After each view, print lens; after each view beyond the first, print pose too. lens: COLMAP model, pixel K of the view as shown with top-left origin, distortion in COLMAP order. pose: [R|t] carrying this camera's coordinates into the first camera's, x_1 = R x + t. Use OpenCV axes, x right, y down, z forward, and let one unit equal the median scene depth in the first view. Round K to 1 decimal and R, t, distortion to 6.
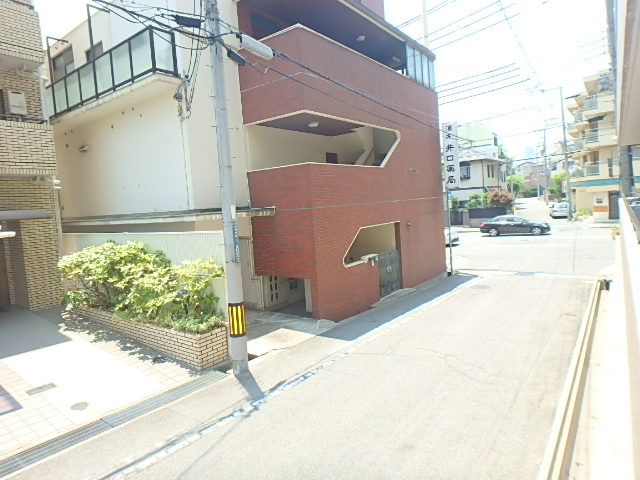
lens RADIAL K [[399.5, 0, 316.1], [0, 399.5, 239.9], [0, 0, 1]] dist [0.000668, 0.004147]
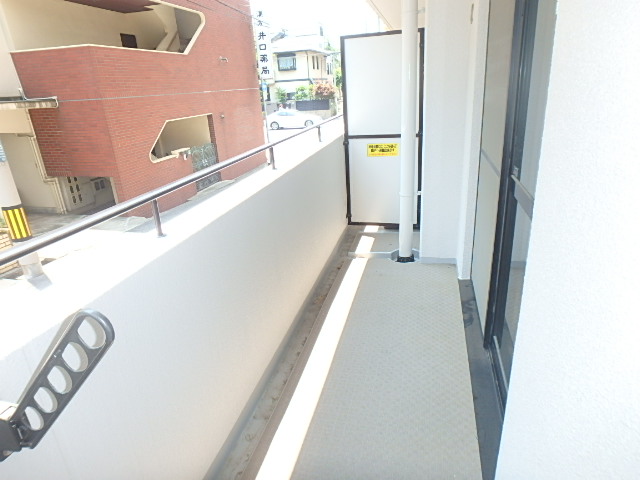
lens RADIAL K [[399.5, 0, 322.3], [0, 399.5, 234.5], [0, 0, 1]] dist [0.000668, 0.004147]
pose [[0.925067, -0.119751, 0.360430, 0.075973], [0.029489, 0.968774, 0.246184, 0.009415], [-0.378656, -0.217108, 0.899713, -0.073441]]
